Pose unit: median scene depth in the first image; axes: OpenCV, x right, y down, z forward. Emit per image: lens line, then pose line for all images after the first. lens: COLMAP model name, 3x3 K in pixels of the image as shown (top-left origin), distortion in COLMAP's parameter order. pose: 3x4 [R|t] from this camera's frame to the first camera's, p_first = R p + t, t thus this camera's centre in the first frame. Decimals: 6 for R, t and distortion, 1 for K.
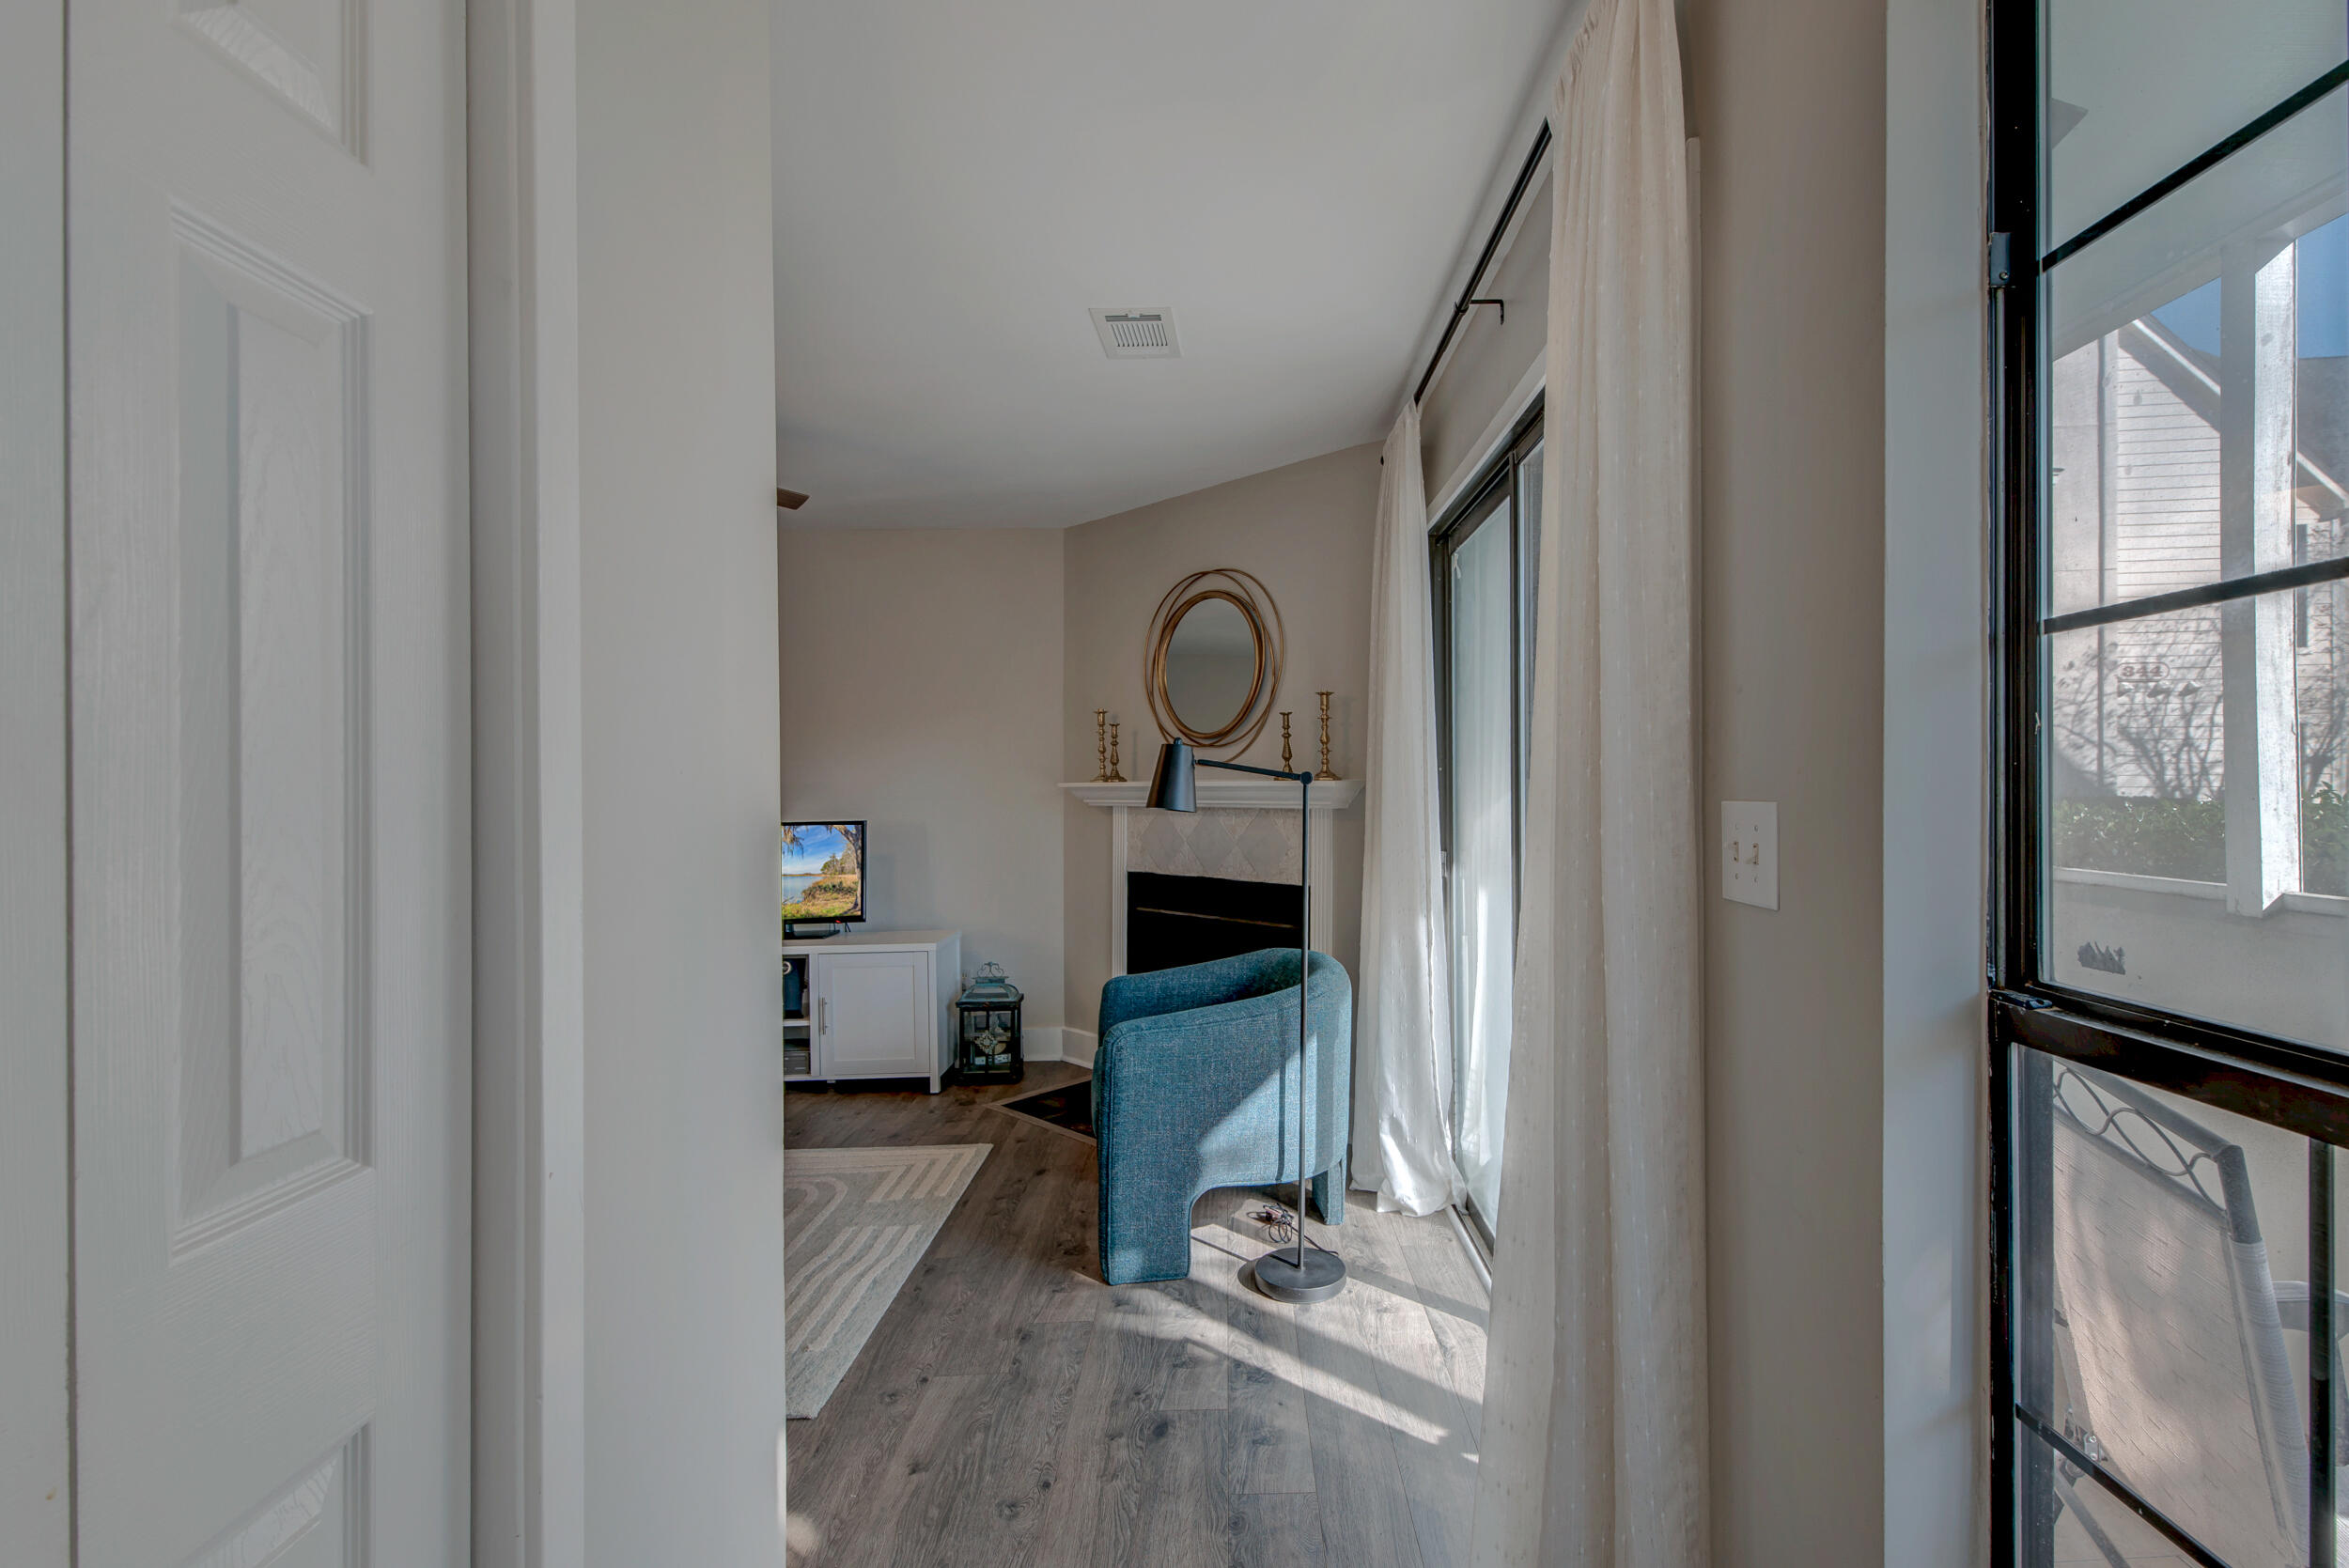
lens RADIAL K [[1022.0, 0, 1284.8], [0, 1022.0, 792.7], [0, 0, 1]] dist [-0.000037, -0.000027]
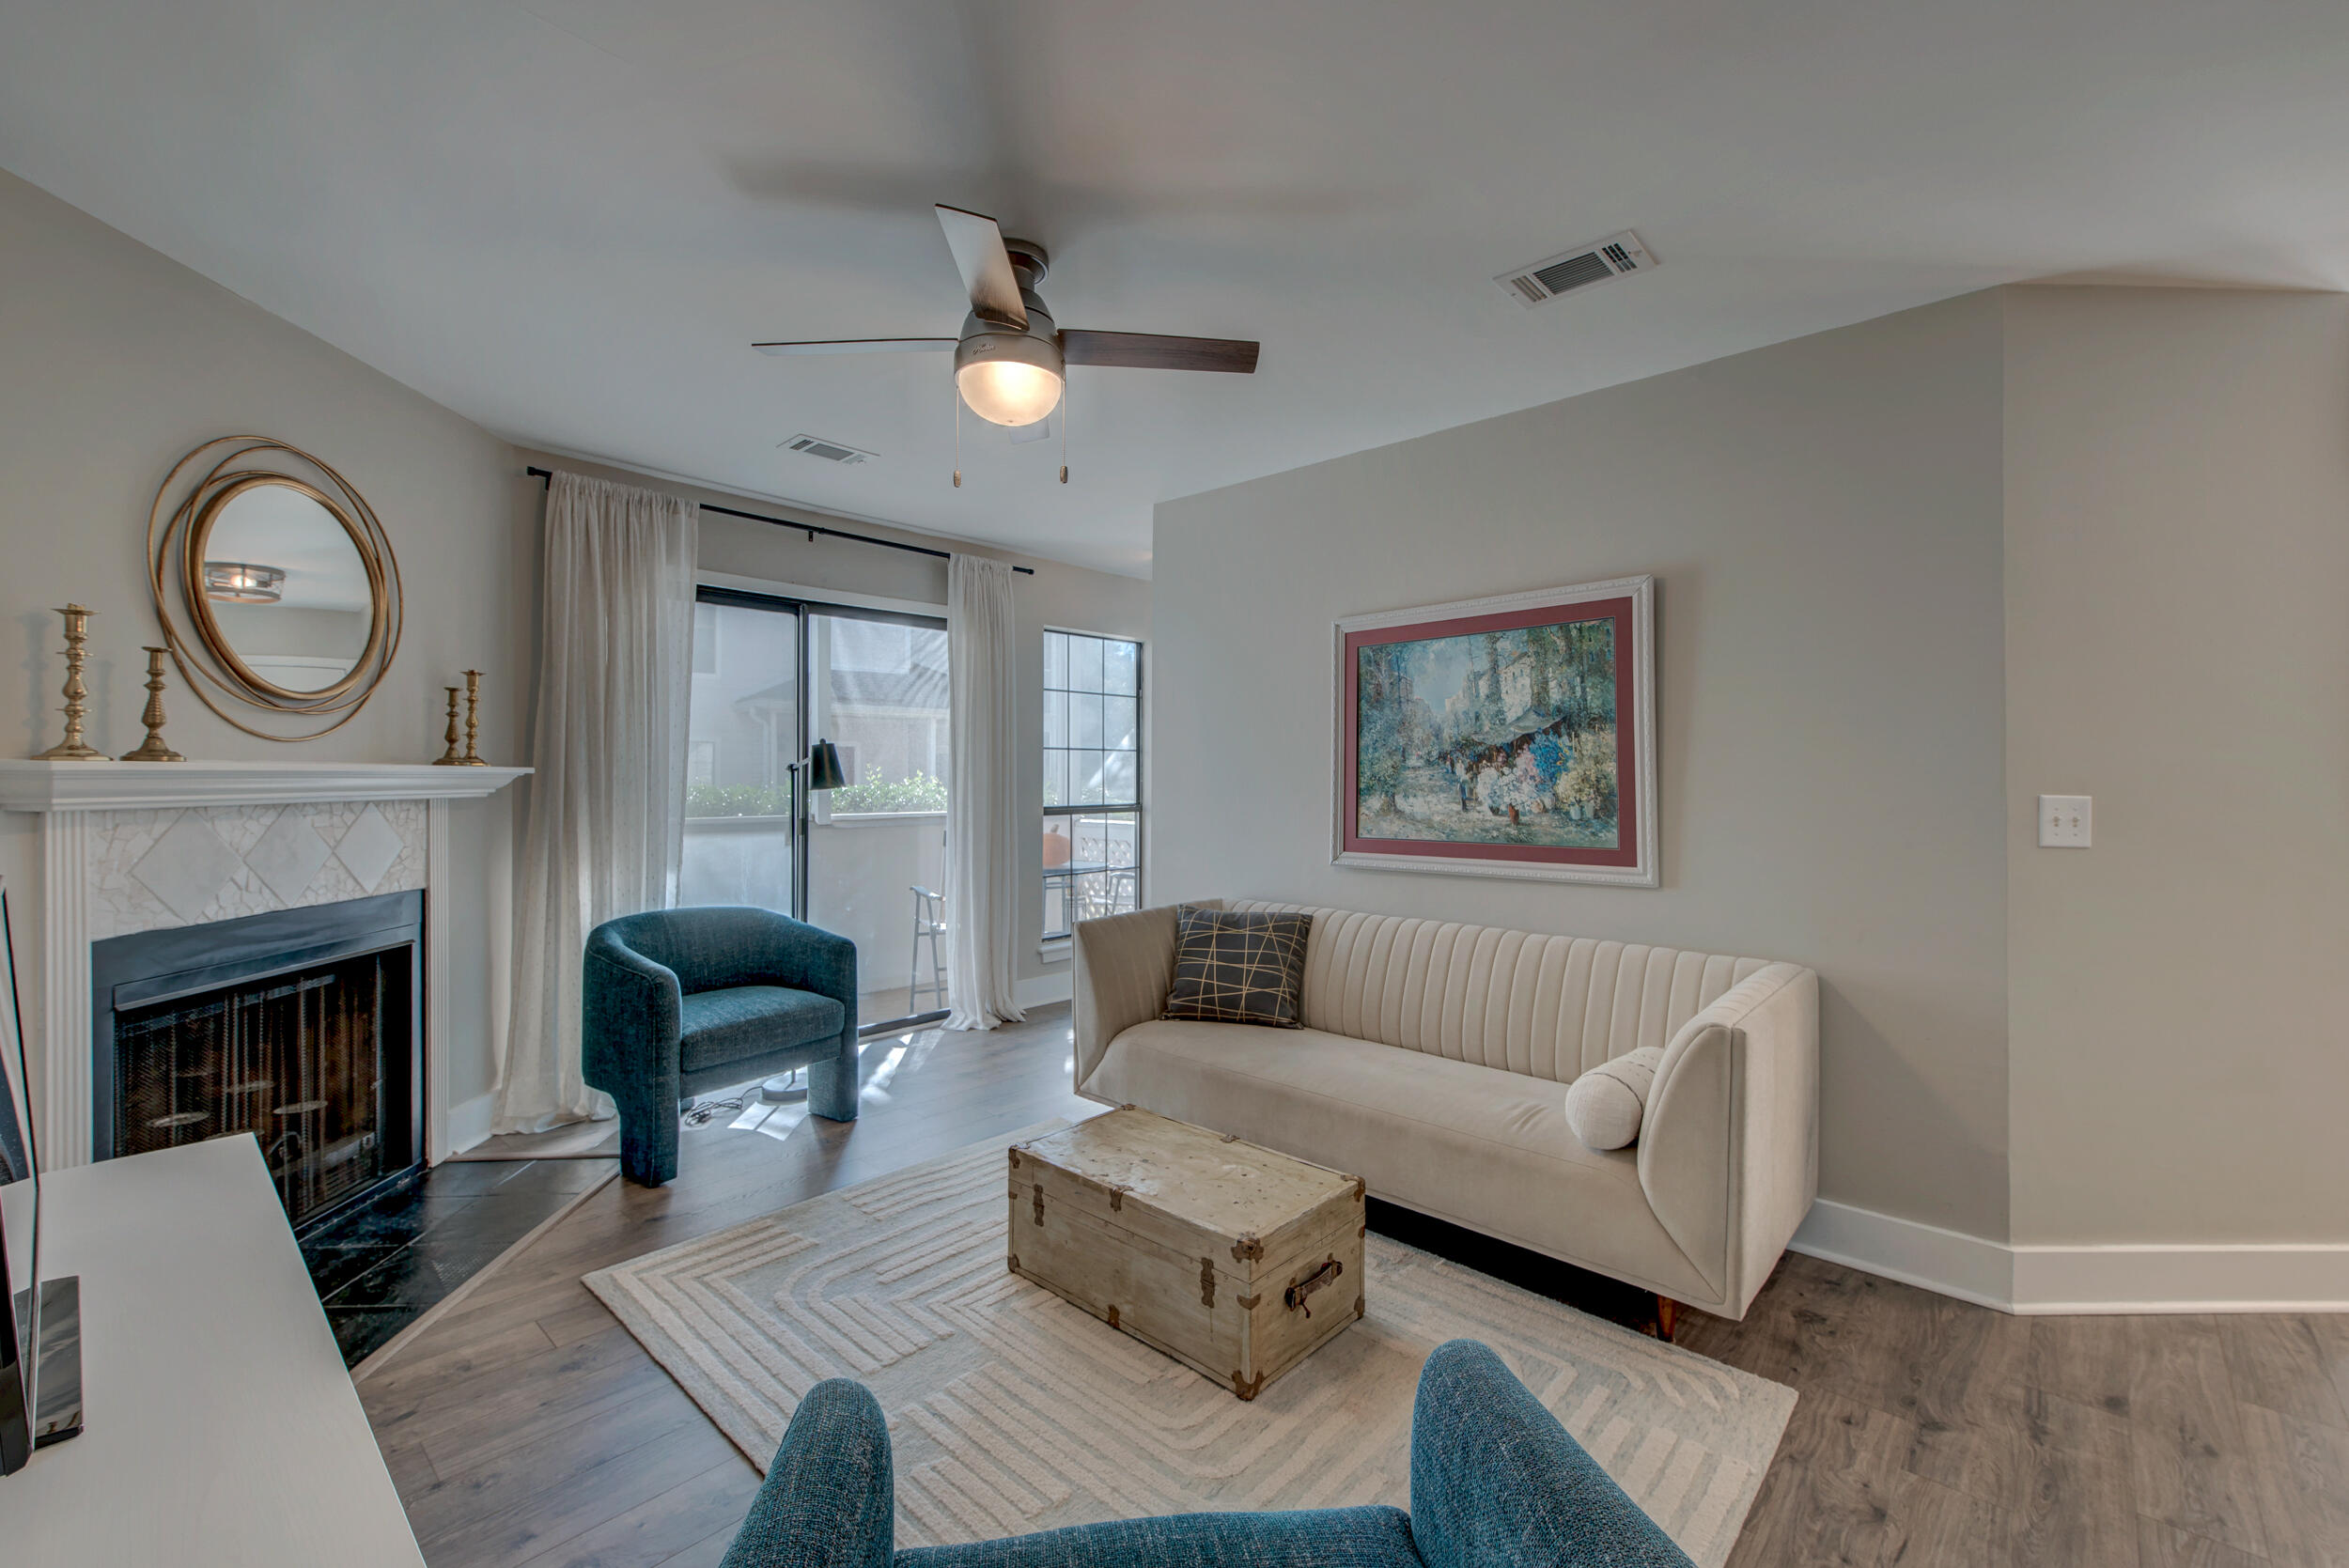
lens RADIAL K [[968.5, 0, 1173.3], [0, 968.5, 772.2], [0, 0, 1]] dist [0.000436, -0.000017]
pose [[-0.697850, 0.000086, 0.716244, -0.915245], [-0.001425, 0.999998, -0.001509, -0.005792], [-0.716243, -0.002074, -0.697848, 1.019016]]
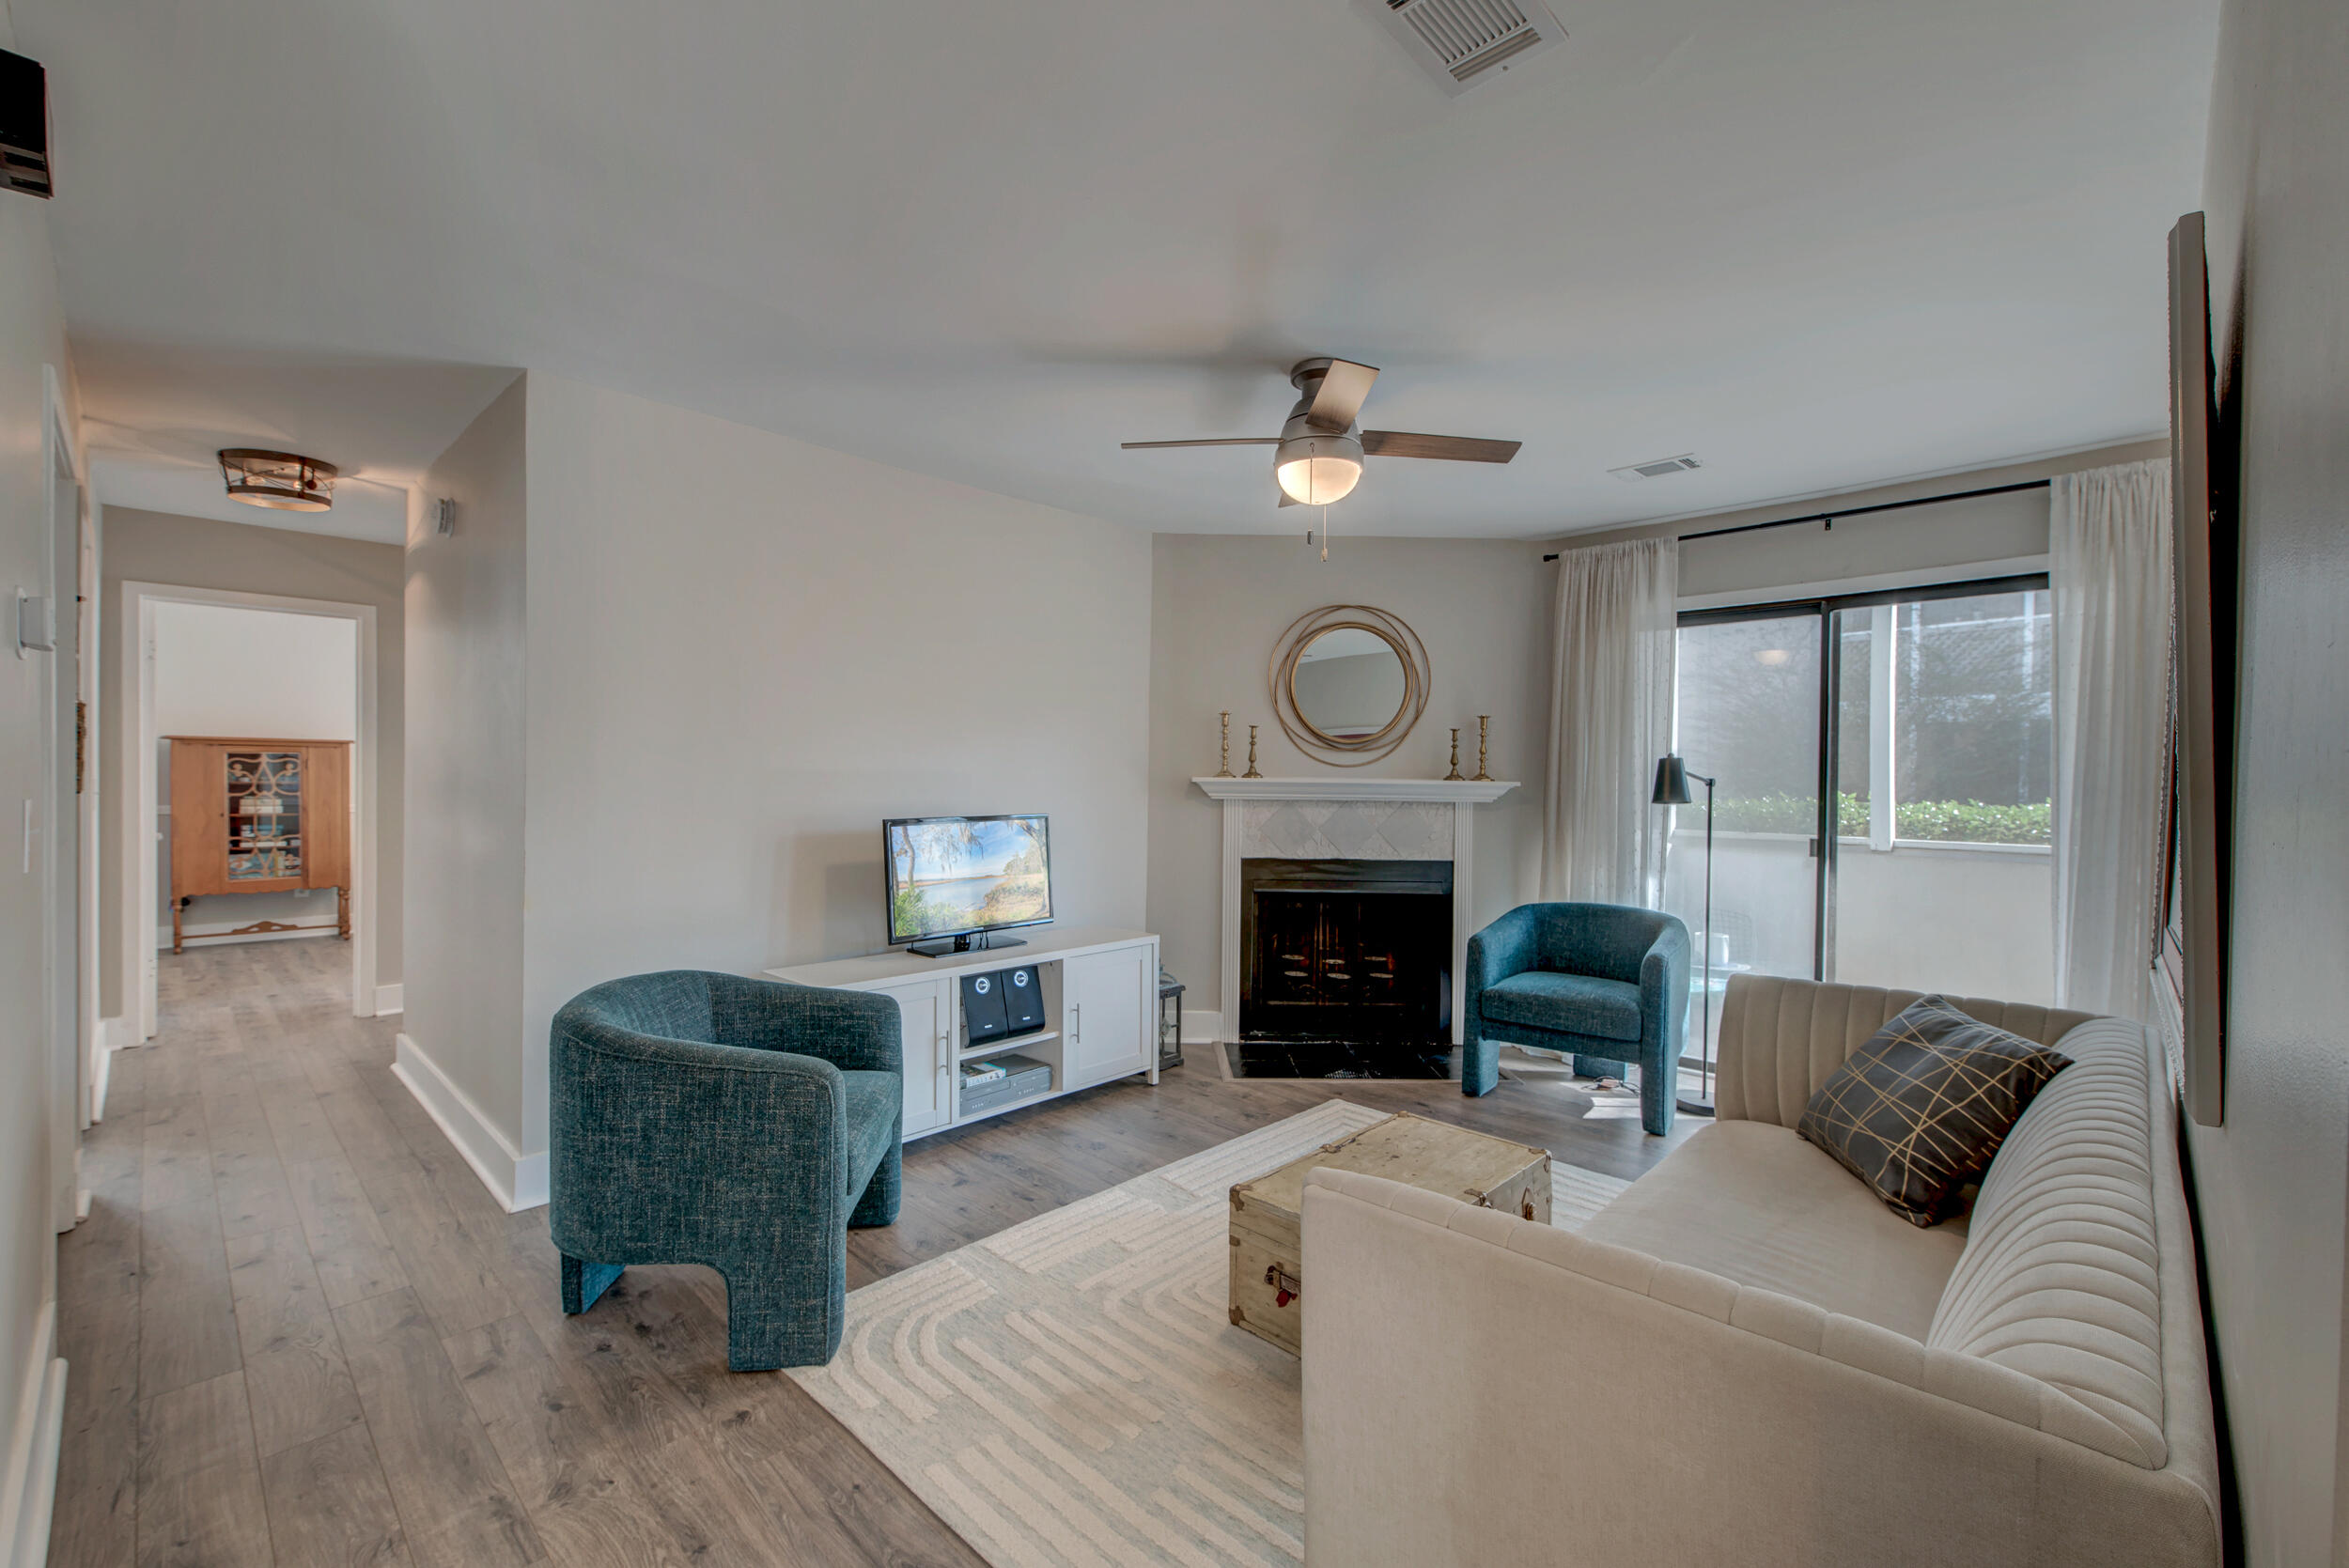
lens RADIAL K [[985.9, 0, 1170.4], [0, 985.9, 792.0], [0, 0, 1]] dist [0.000796, 0.000126]
pose [[0.736796, 0.002503, 0.676110, -1.005636], [-0.012094, 0.999882, 0.009477, -0.004486], [-0.676007, -0.015159, 0.736739, 0.280045]]
